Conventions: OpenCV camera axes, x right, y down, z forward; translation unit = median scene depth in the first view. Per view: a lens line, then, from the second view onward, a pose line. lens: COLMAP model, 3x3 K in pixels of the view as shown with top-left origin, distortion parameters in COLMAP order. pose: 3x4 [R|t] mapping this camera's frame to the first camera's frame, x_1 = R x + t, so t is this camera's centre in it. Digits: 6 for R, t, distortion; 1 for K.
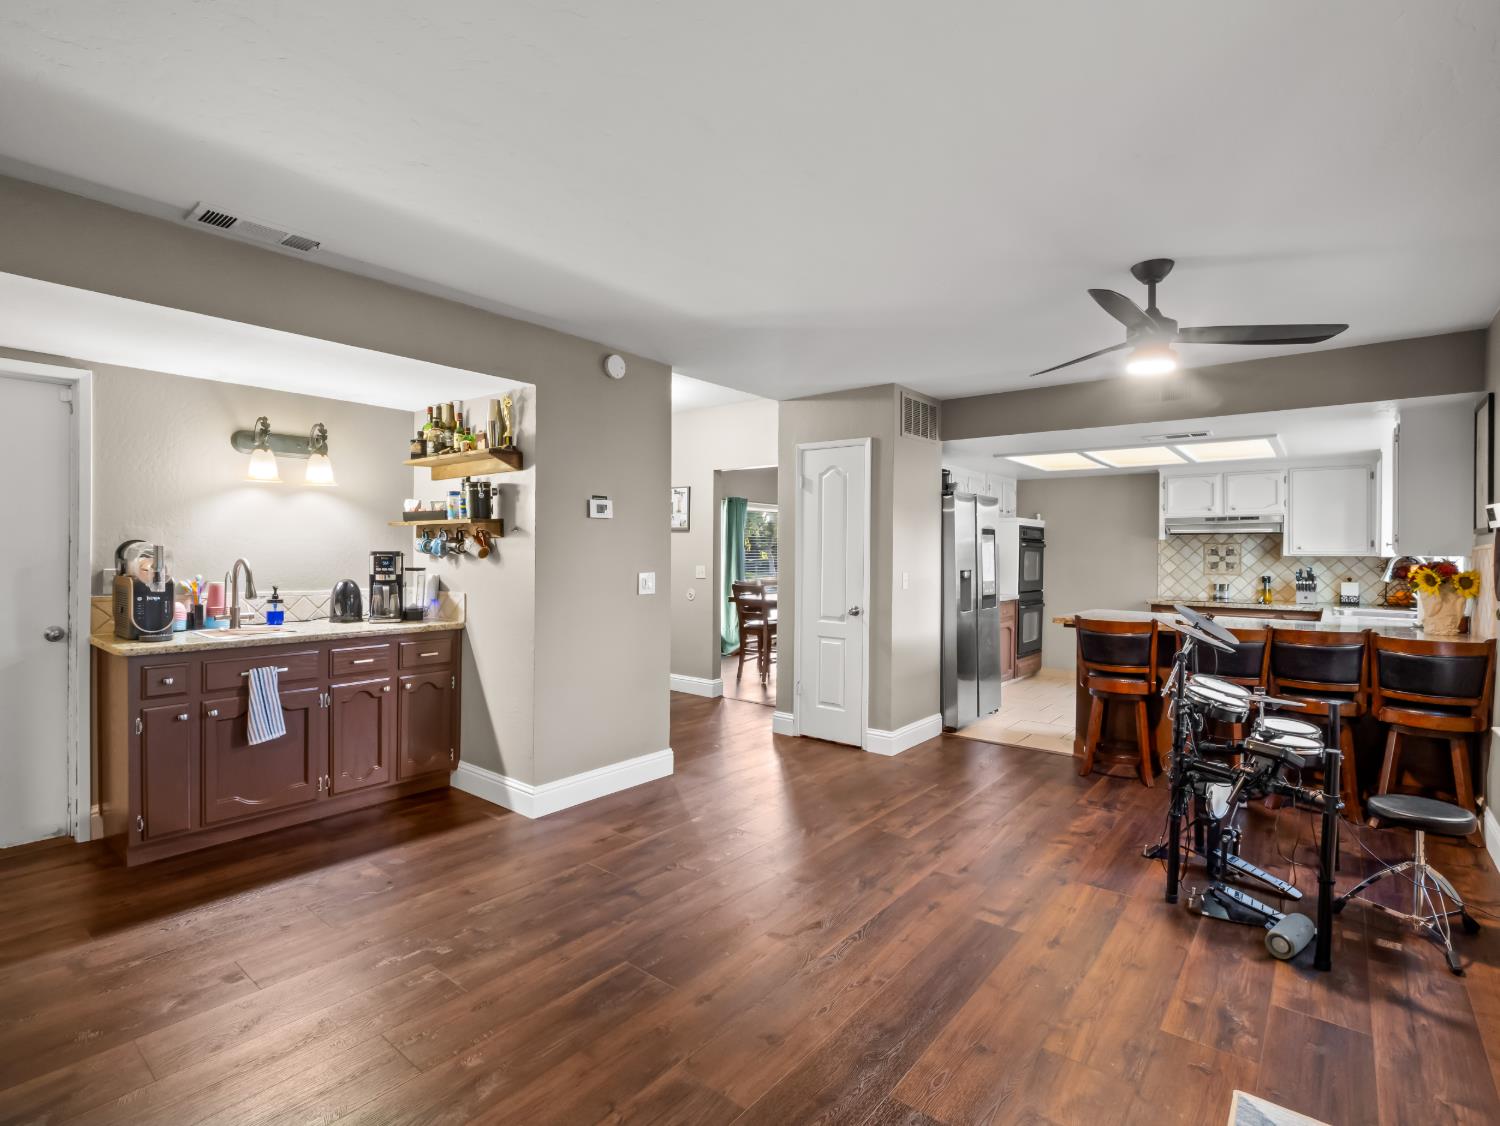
lens RADIAL K [[723.5, 0, 754.2], [0, 723.5, 558.0], [0, 0, 1]] dist [-0.004139, -0.000316]
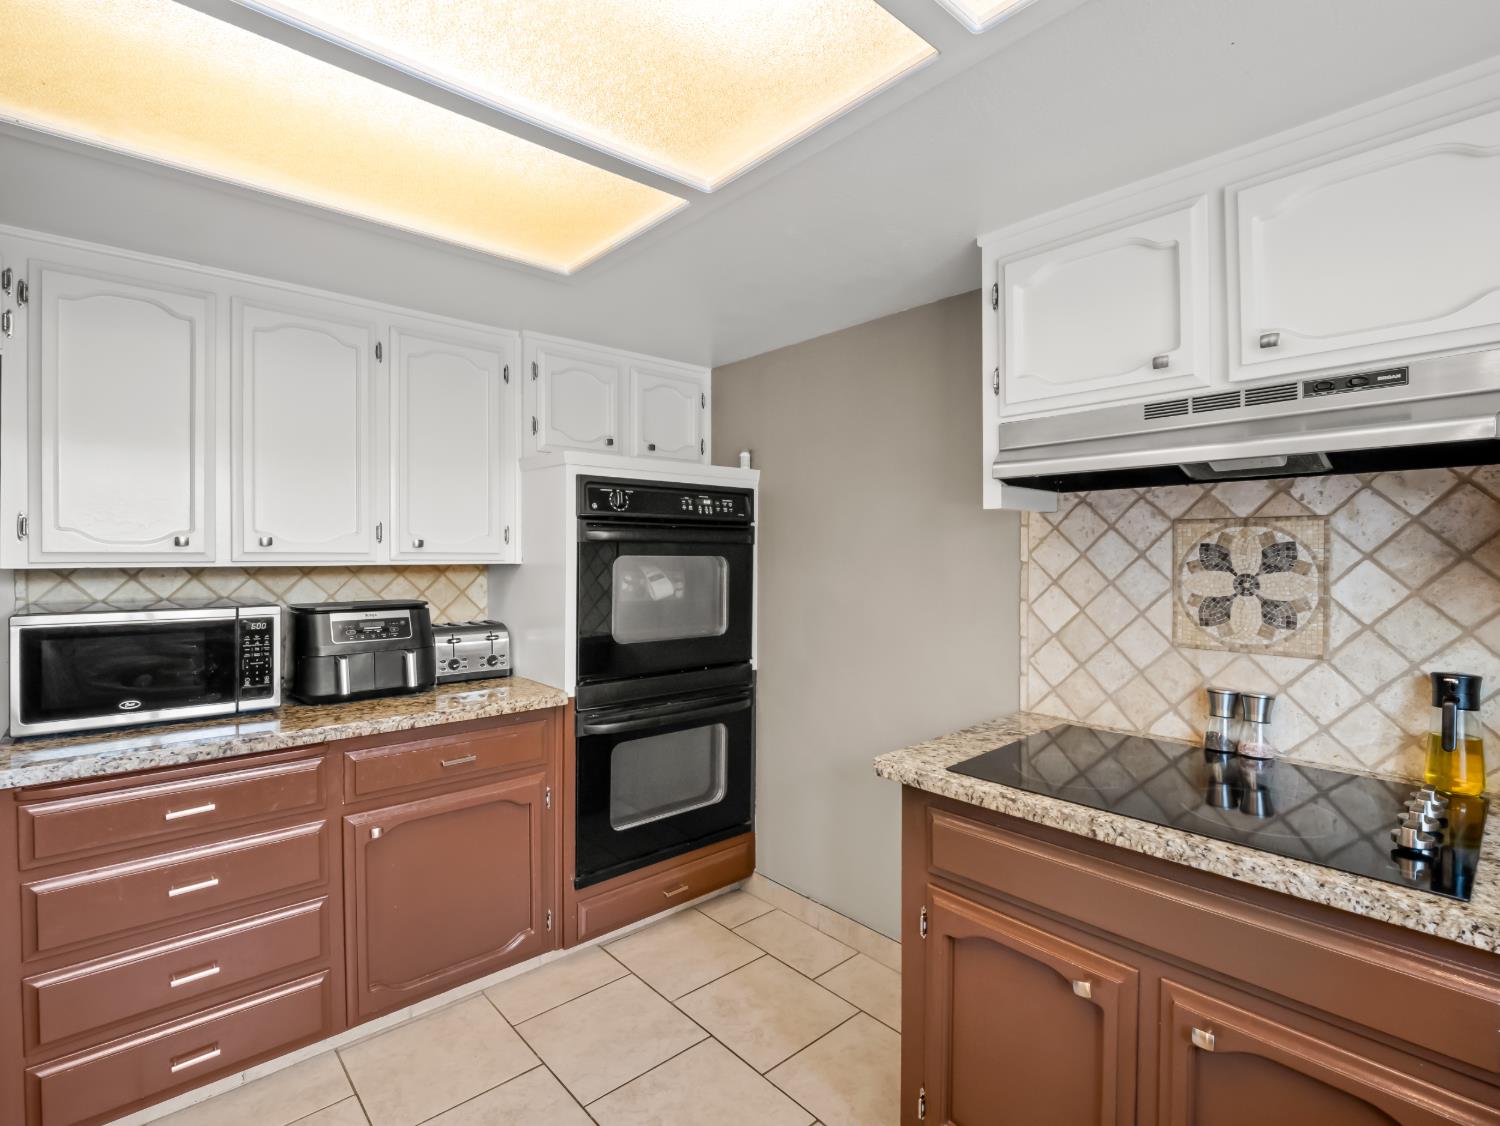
lens RADIAL K [[723.5, 0, 745.6], [0, 723.5, 561.1], [0, 0, 1]] dist [-0.004139, -0.000316]
pose [[0.985975, -0.002959, -0.166866, 0.525723], [0.003388, 0.999992, 0.002291, -0.007719], [0.166858, -0.002824, 0.985977, 0.738267]]
